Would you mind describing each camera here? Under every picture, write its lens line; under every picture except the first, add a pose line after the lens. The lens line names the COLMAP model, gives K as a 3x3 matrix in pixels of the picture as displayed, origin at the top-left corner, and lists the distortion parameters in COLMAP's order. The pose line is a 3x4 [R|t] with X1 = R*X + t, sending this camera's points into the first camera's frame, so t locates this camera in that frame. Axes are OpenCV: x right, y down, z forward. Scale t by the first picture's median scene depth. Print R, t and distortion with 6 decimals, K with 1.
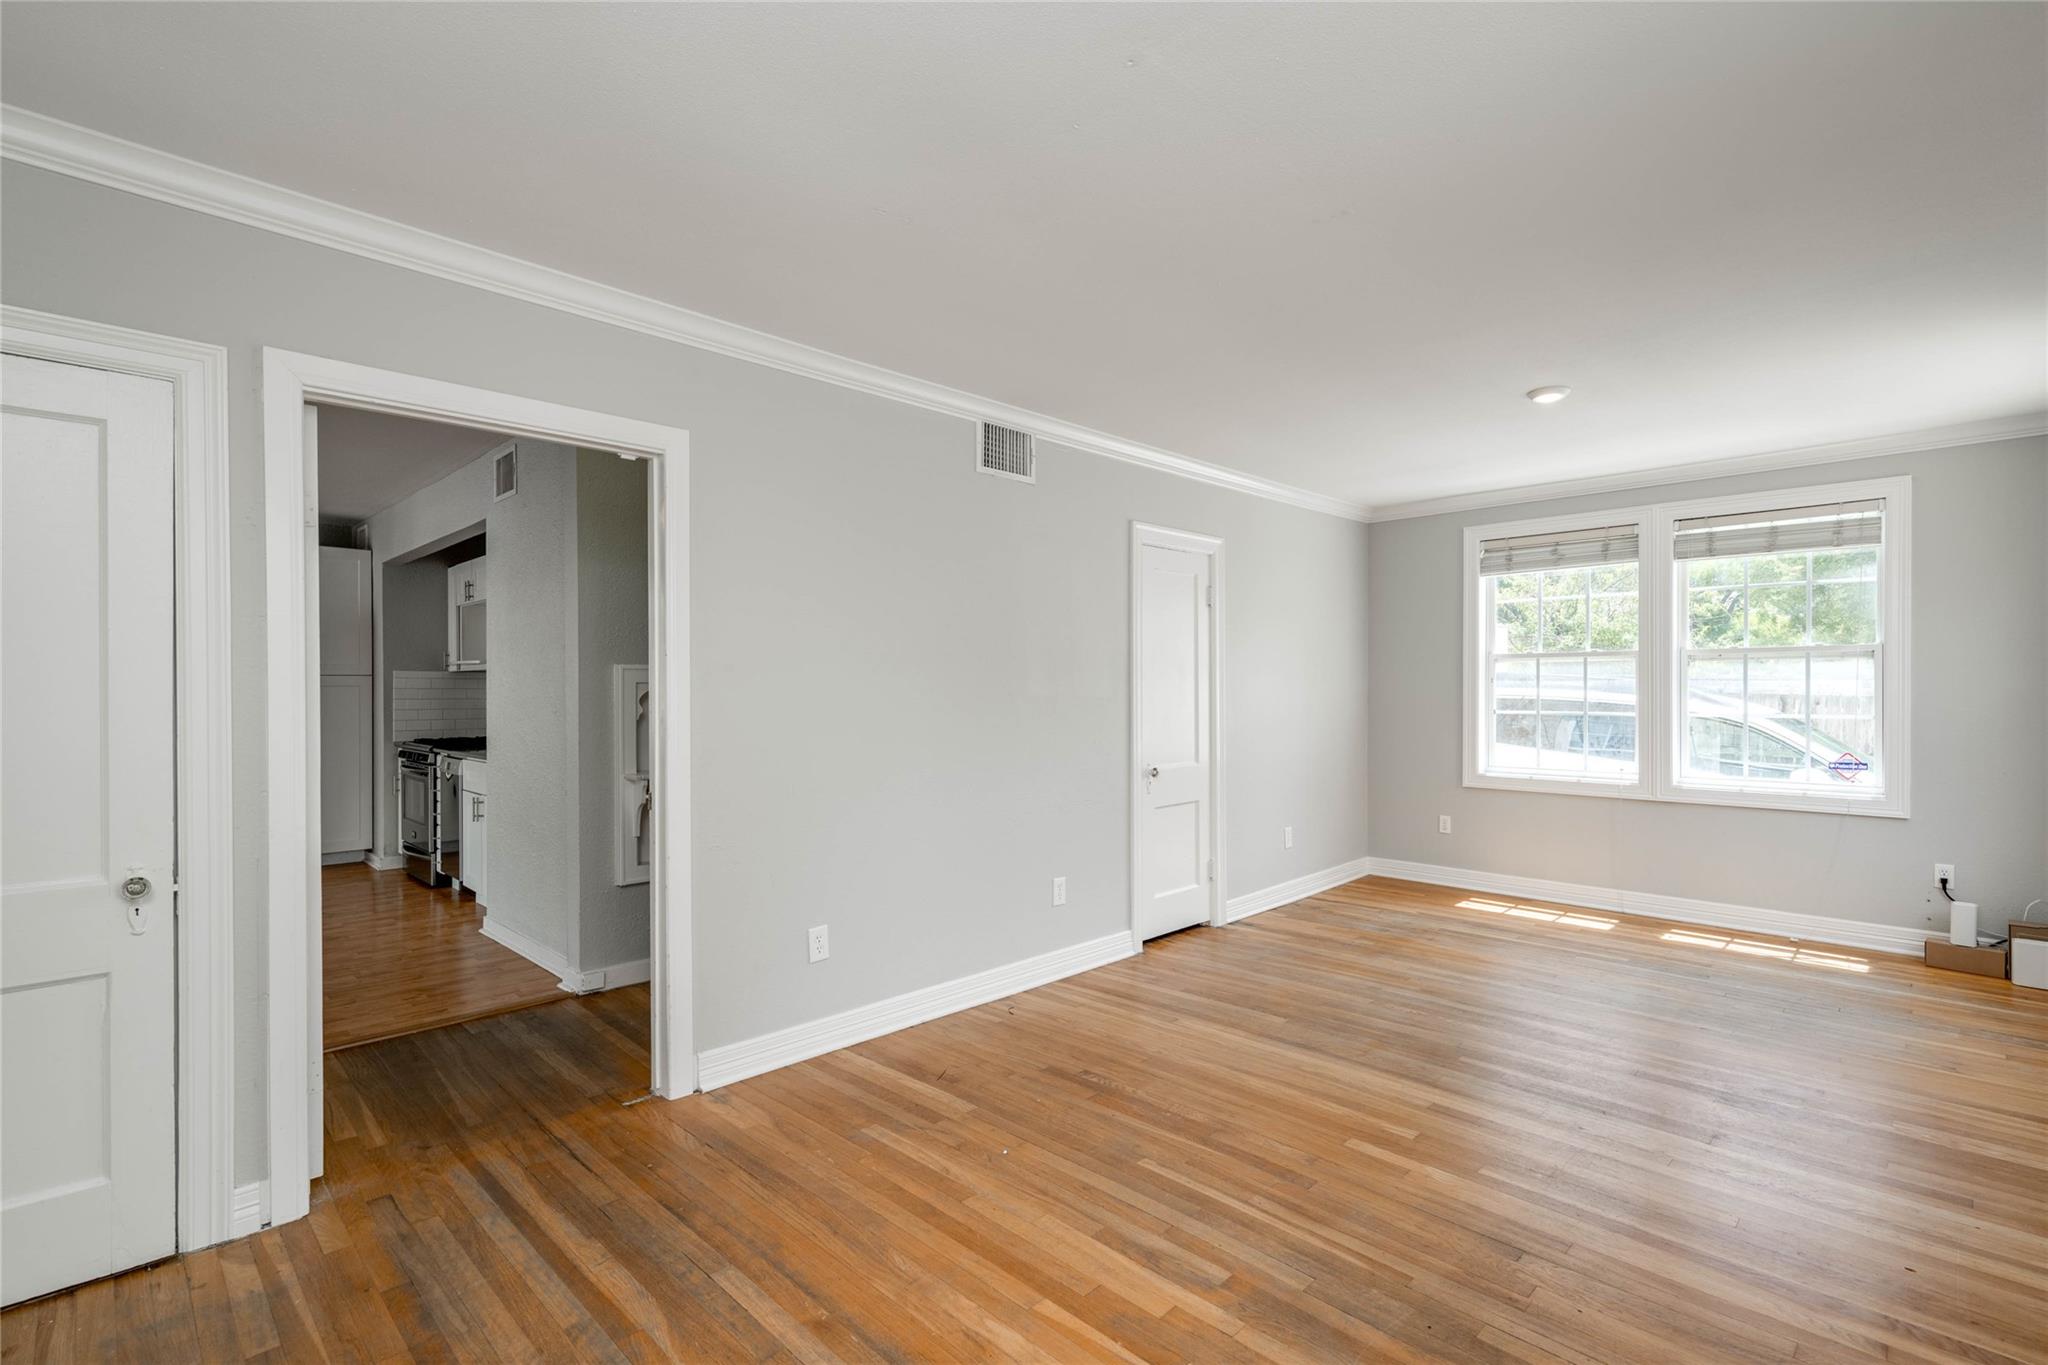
lens RADIAL K [[826.7, 0, 1043.7], [0, 826.7, 688.1], [0, 0, 1]] dist [-0.000223, 0.000112]
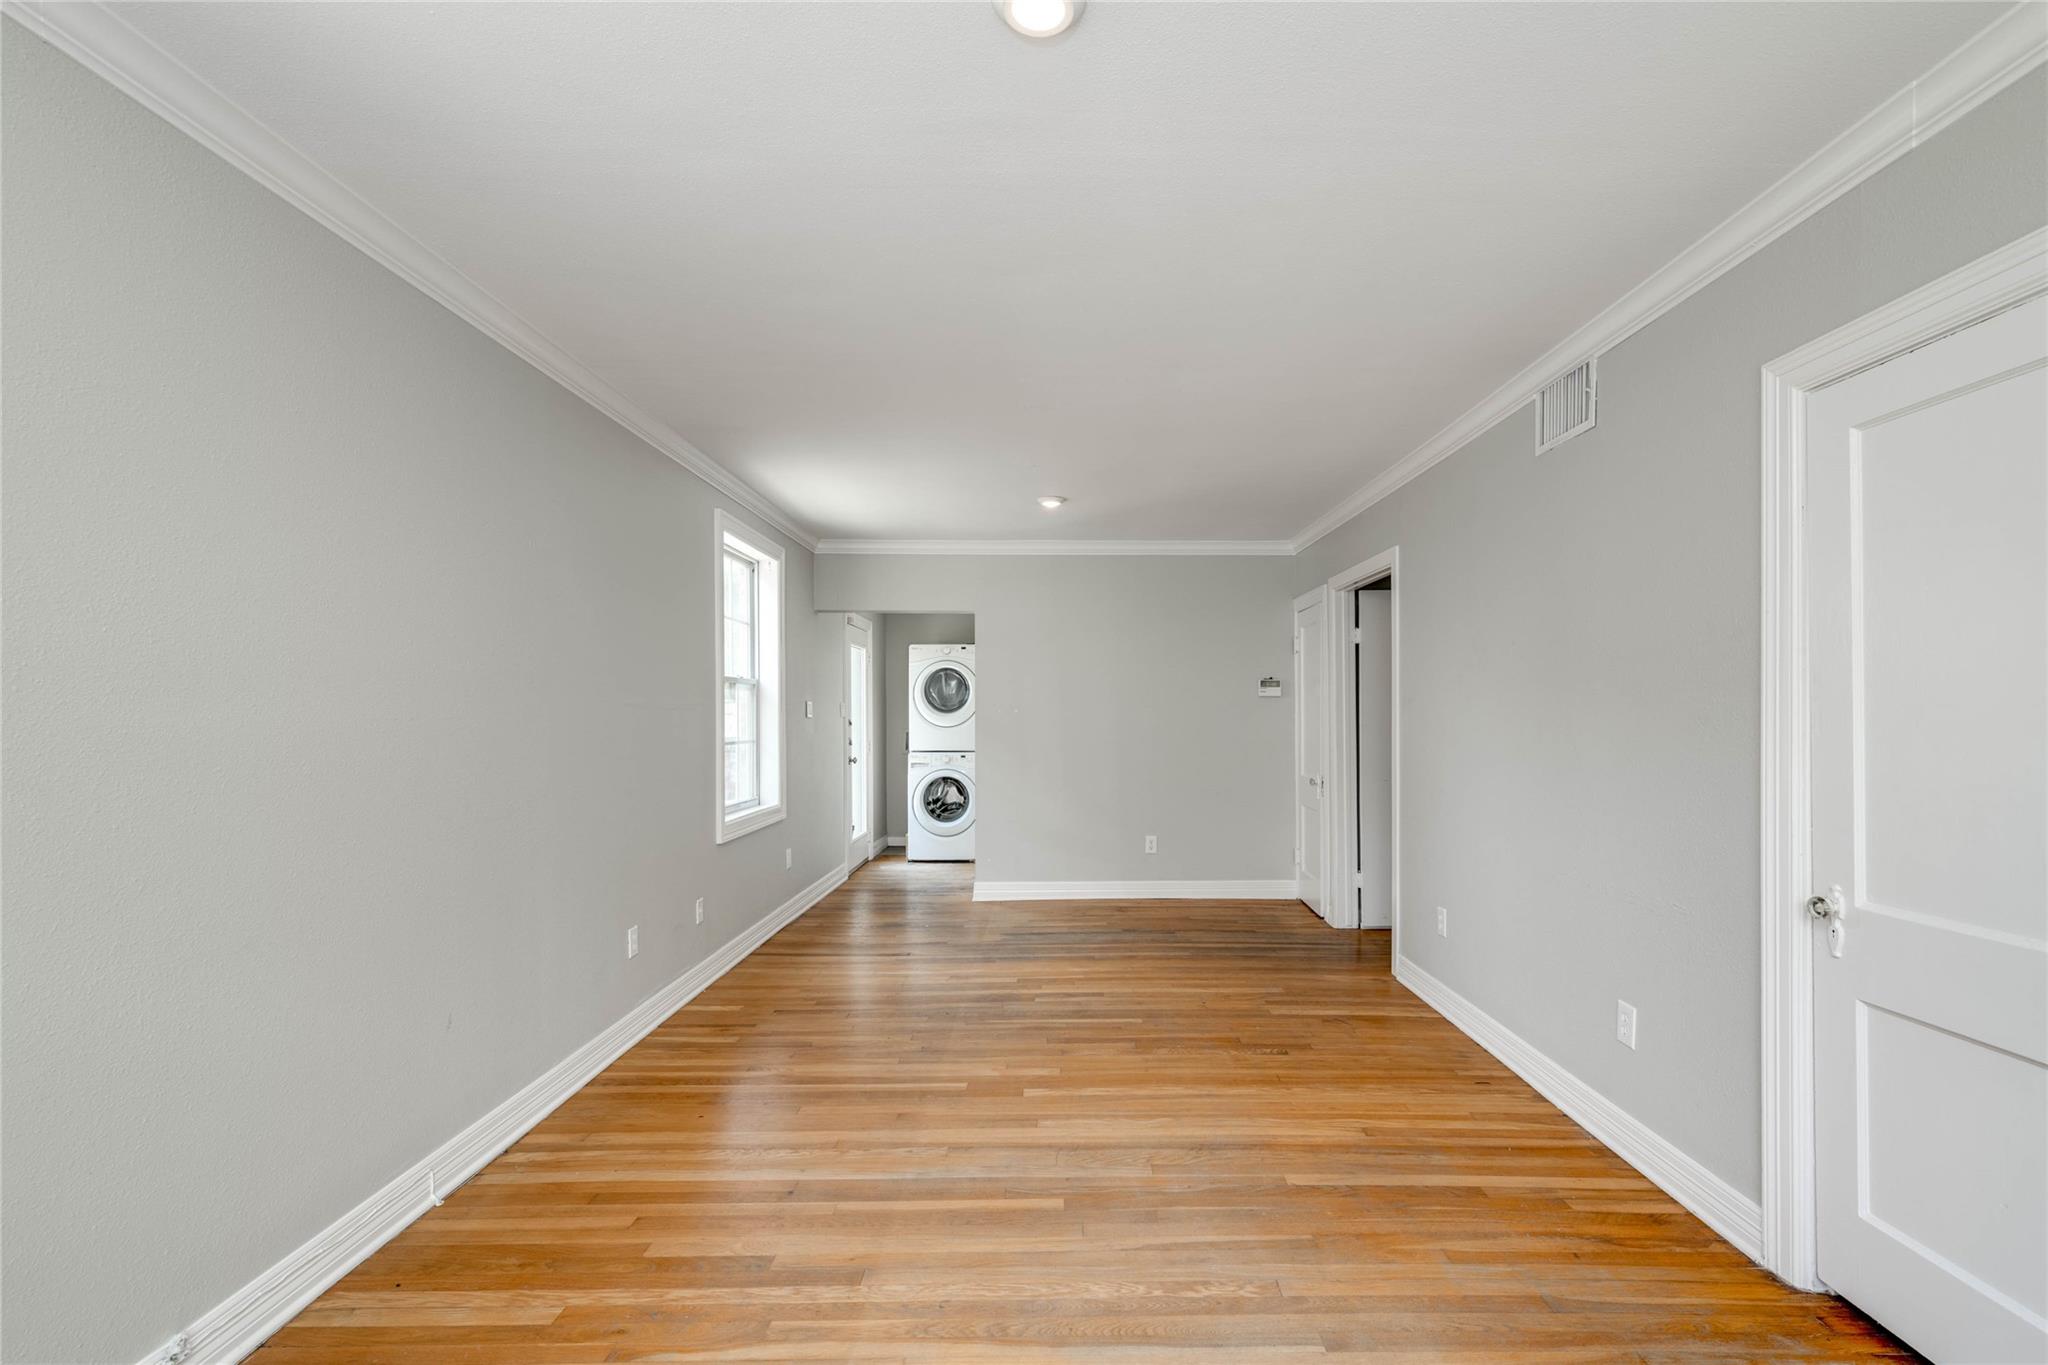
lens RADIAL K [[826.7, 0, 1043.7], [0, 826.7, 688.1], [0, 0, 1]] dist [-0.000223, 0.000112]
pose [[-0.670054, -0.011681, -0.742220, 1.218183], [0.012080, 0.999572, -0.026636, 0.009763], [0.742214, -0.026814, -0.669626, 1.701957]]
